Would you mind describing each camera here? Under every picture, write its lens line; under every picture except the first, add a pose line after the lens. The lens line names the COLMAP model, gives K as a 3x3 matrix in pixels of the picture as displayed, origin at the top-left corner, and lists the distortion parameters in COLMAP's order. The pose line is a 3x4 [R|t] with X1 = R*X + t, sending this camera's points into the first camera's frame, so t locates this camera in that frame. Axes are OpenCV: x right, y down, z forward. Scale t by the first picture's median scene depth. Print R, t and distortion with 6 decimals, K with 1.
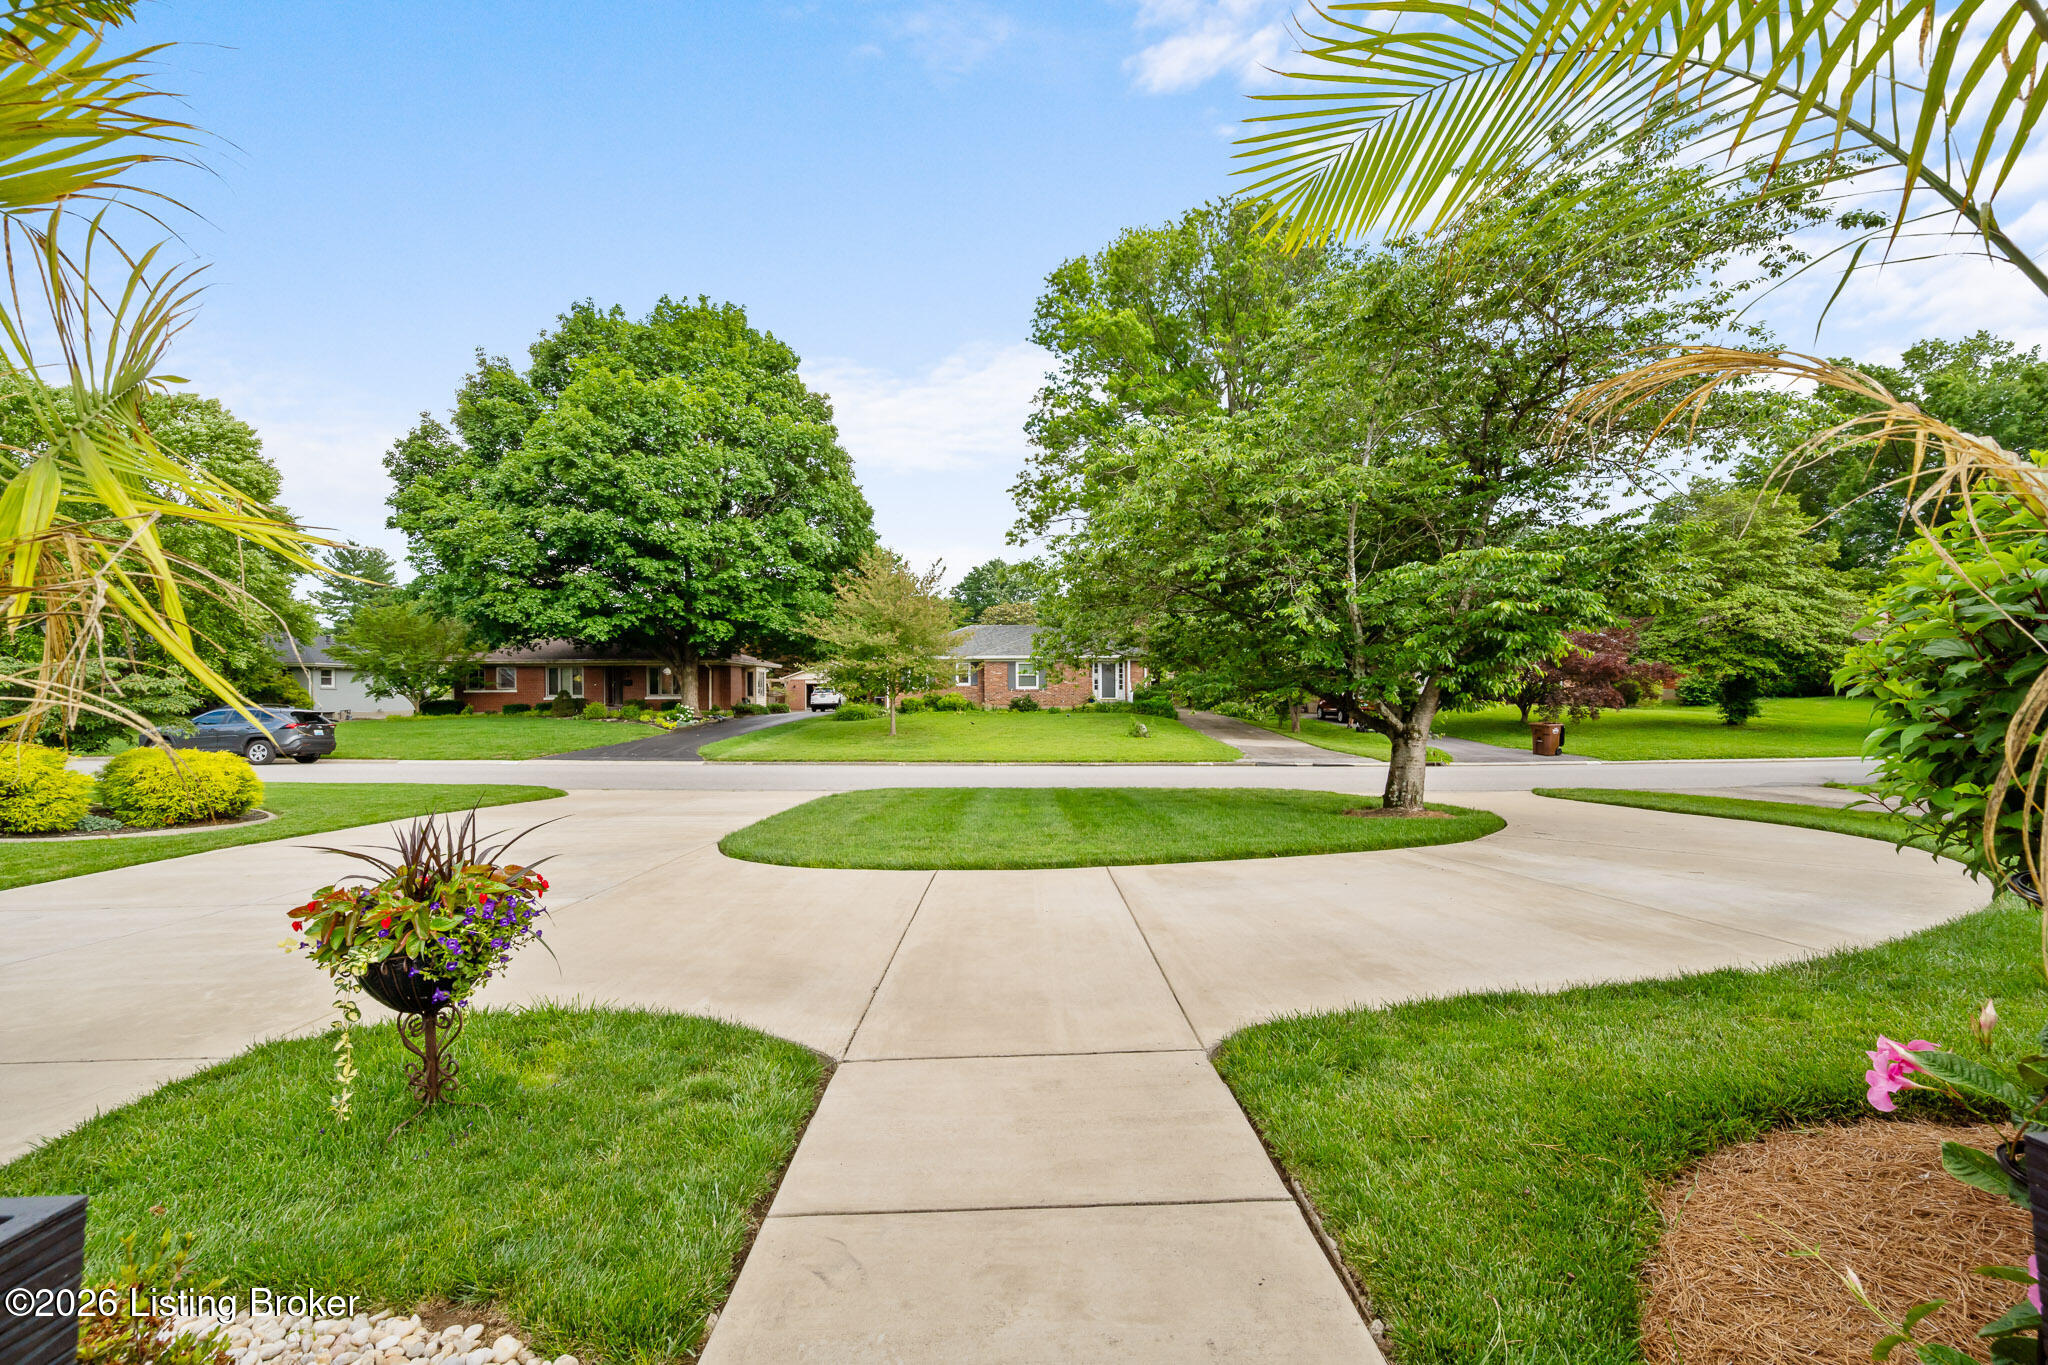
lens RADIAL K [[833.4, 0, 1018.0], [0, 833.4, 685.6], [0, 0, 1]] dist [-0.002623, -0.000331]
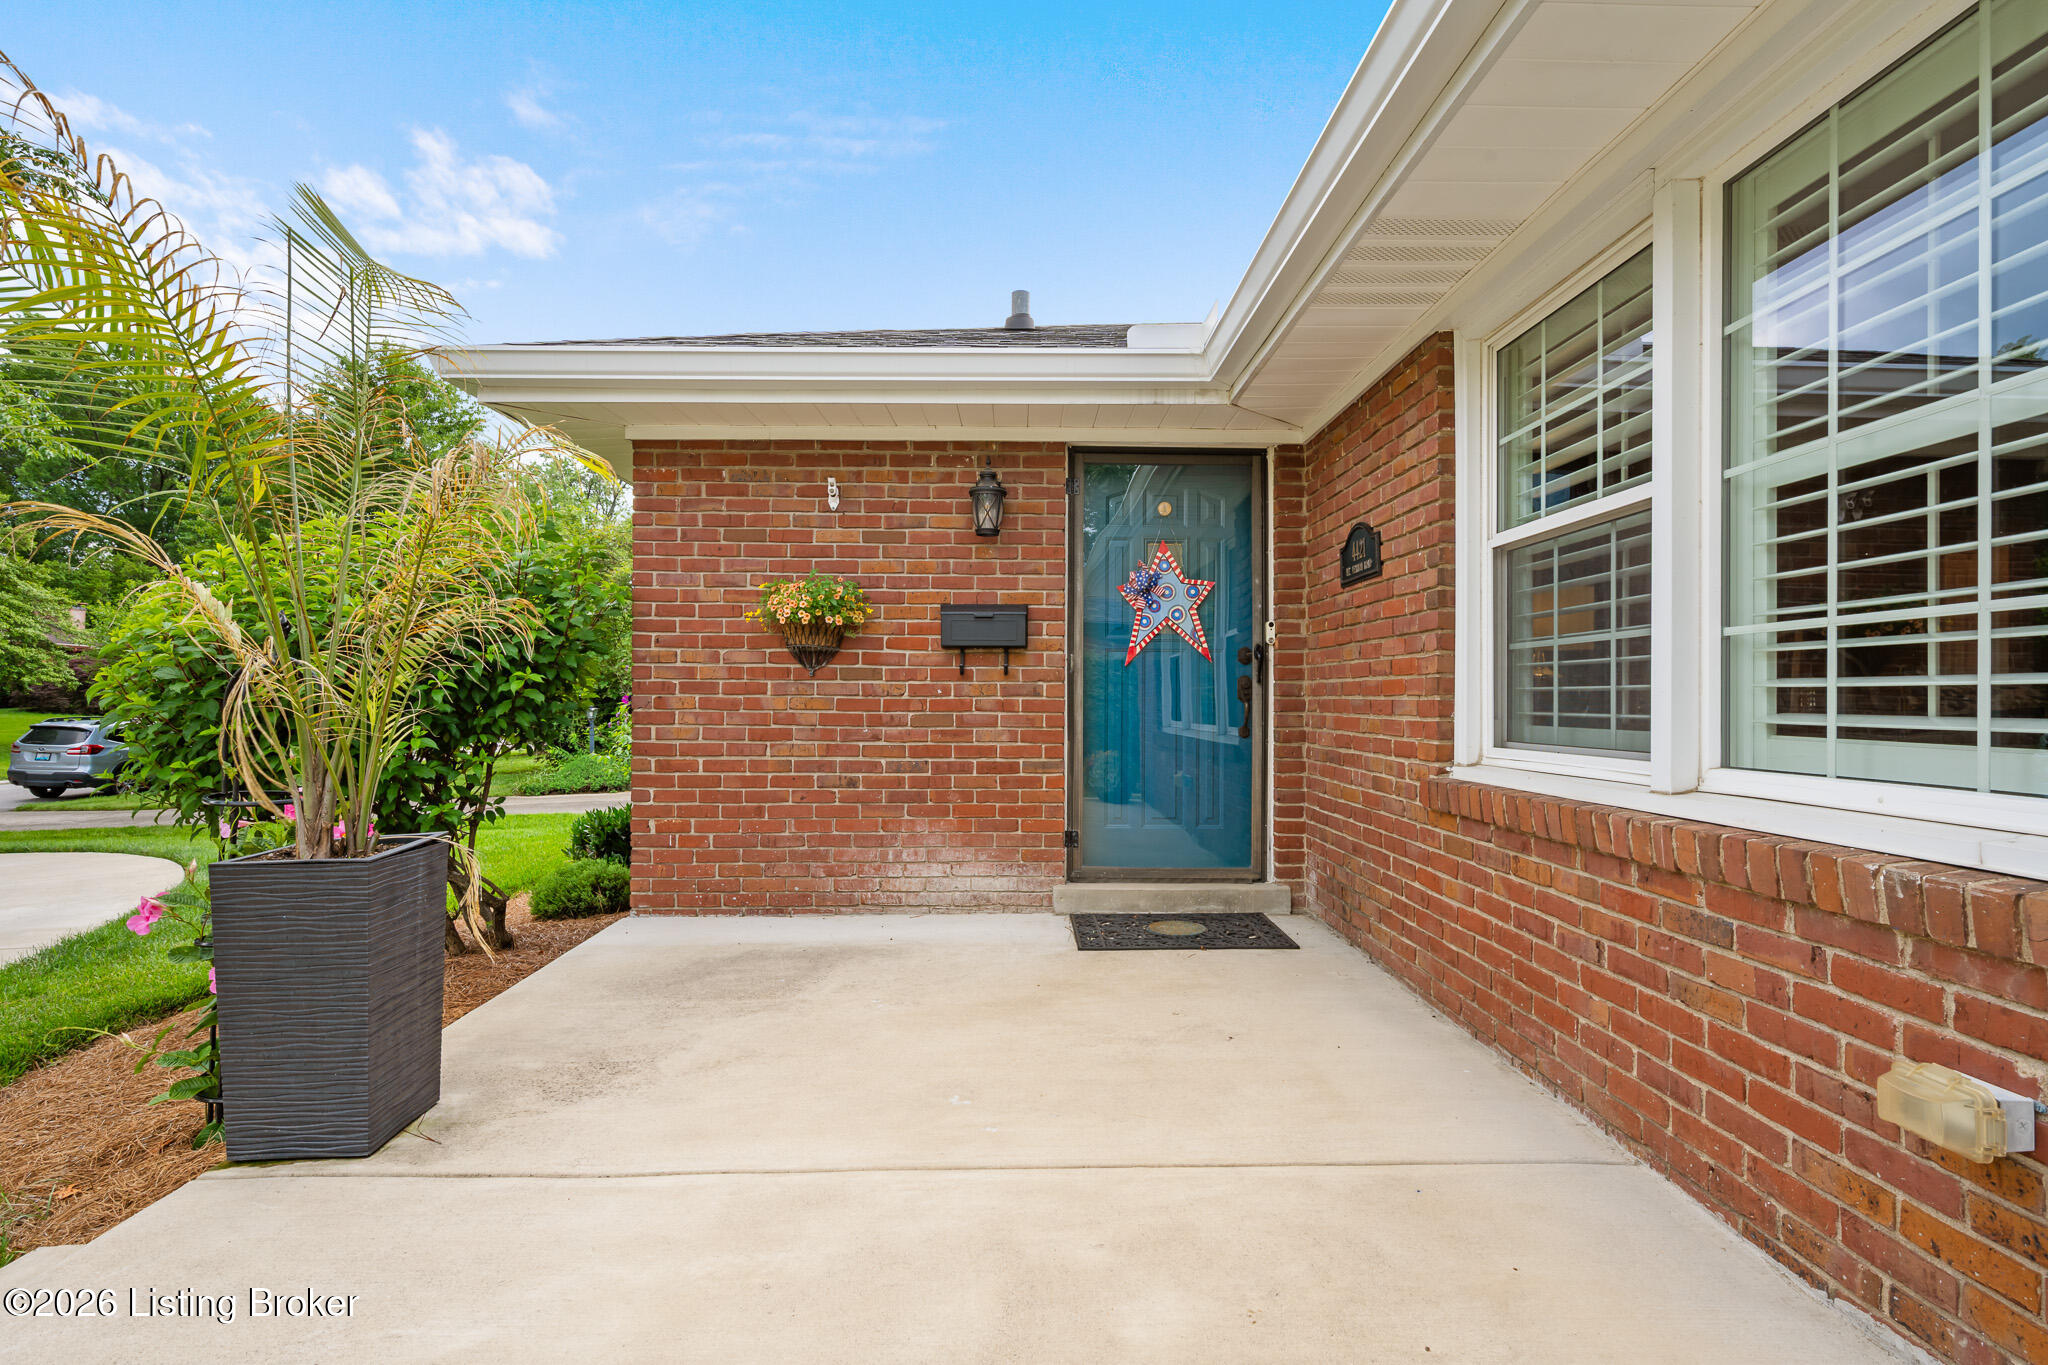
lens RADIAL K [[1006.1, 0, 1023.8], [0, 1006.1, 693.3], [0, 0, 1]] dist [0.000900, 0.000208]
pose [[0.008307, 0.012028, 0.999893, -0.049438], [-0.010473, 0.999874, -0.011941, -0.000209], [-0.999911, -0.010373, 0.008432, -0.040390]]
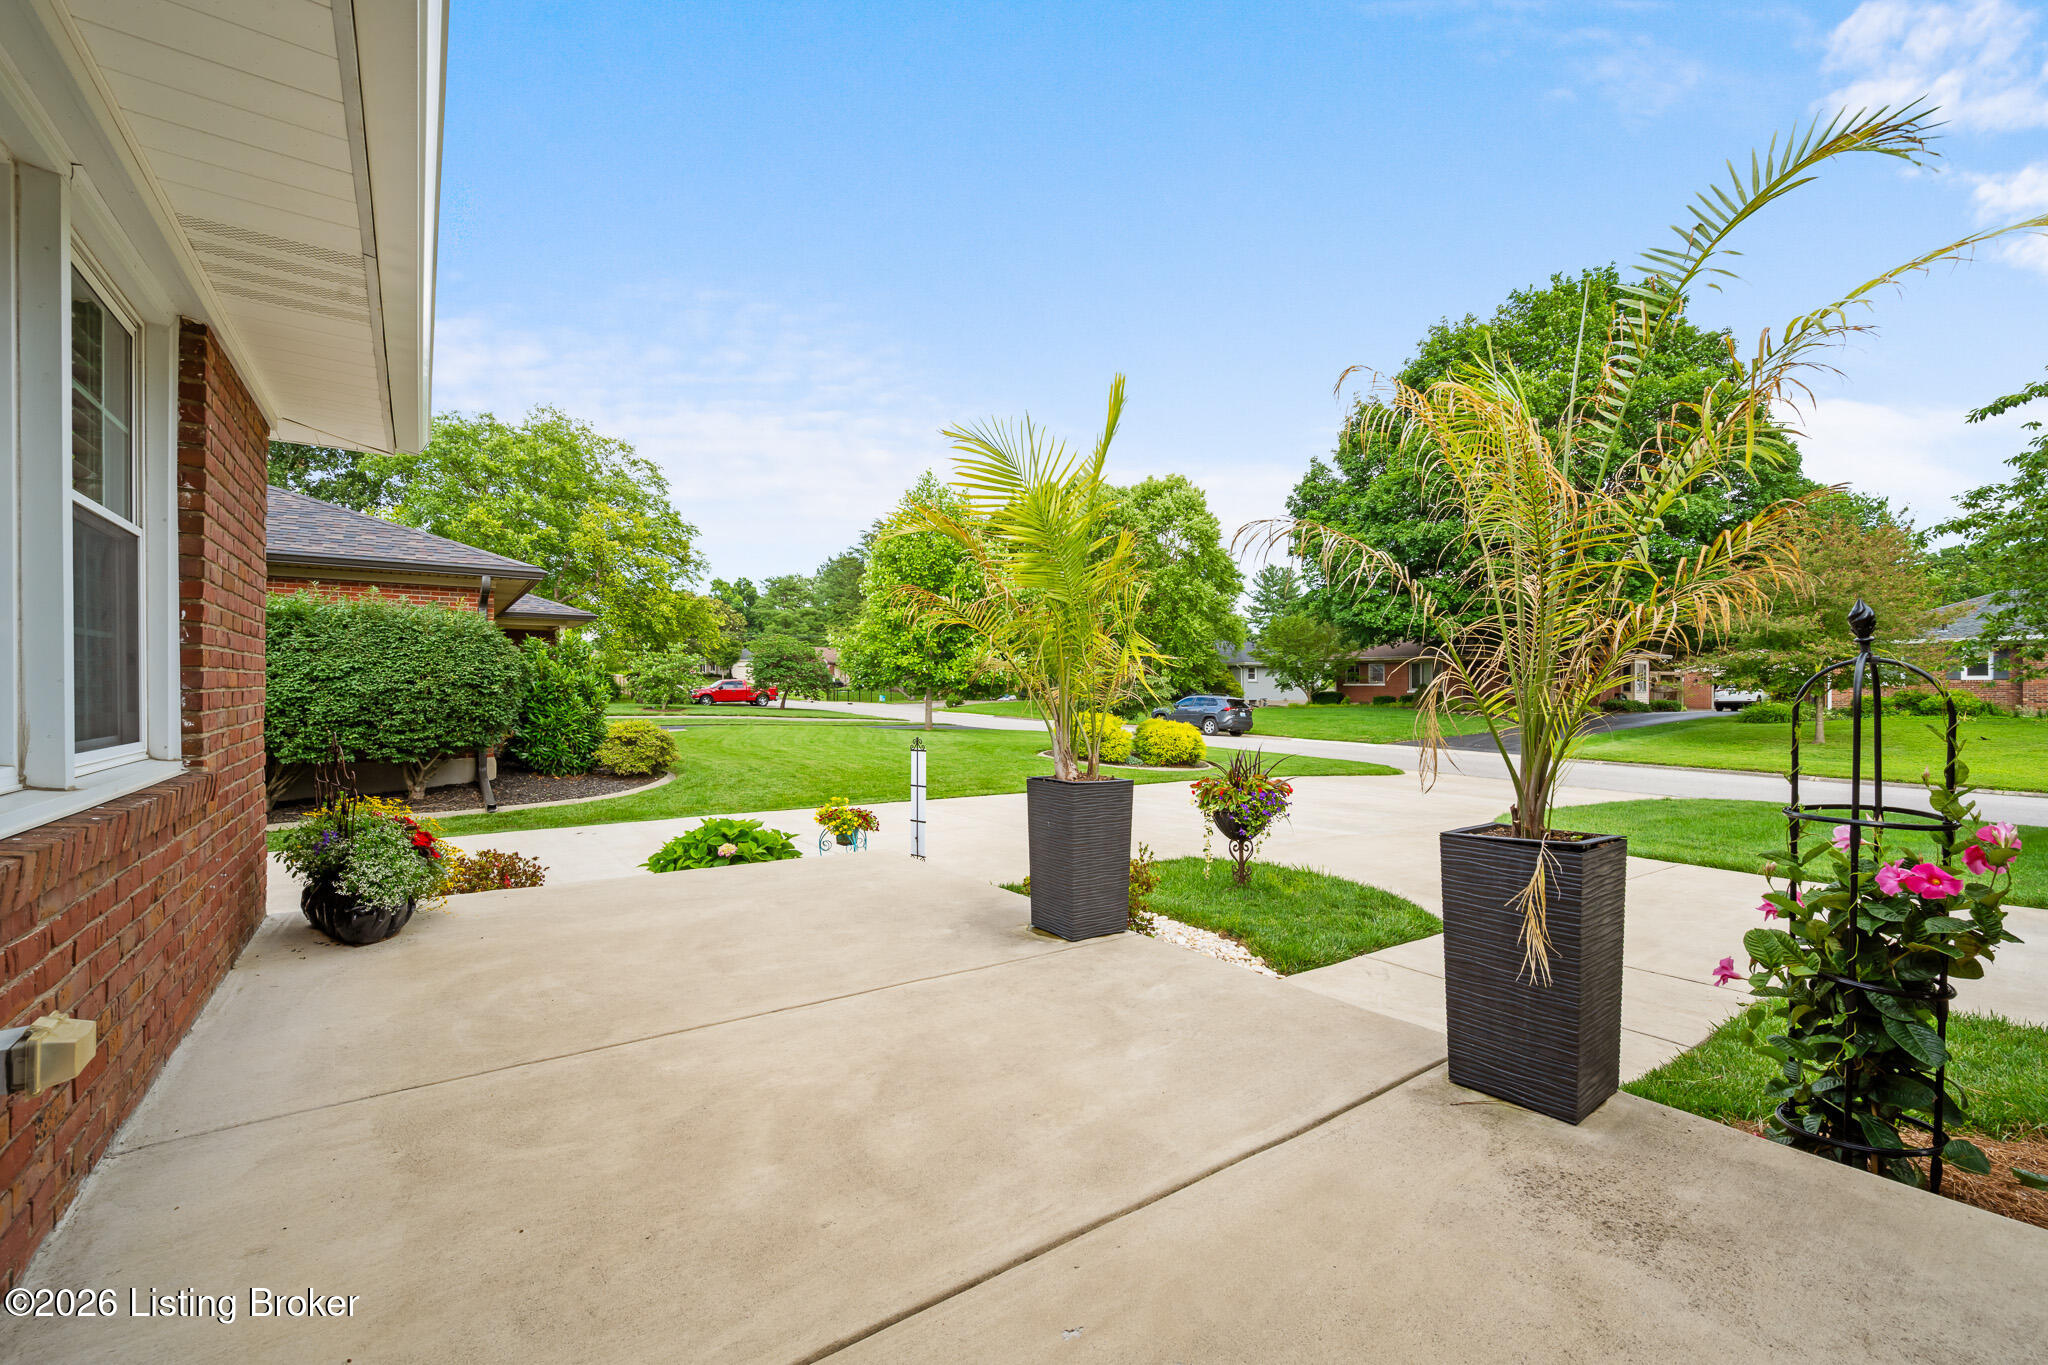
lens RADIAL K [[833.4, 0, 1021.4], [0, 833.4, 686.7], [0, 0, 1]] dist [-0.002623, -0.000331]
pose [[0.565046, 0.006866, -0.825031, 0.073547], [0.001269, 0.999957, 0.009191, -0.002148], [0.825058, -0.006240, 0.565013, -0.066473]]
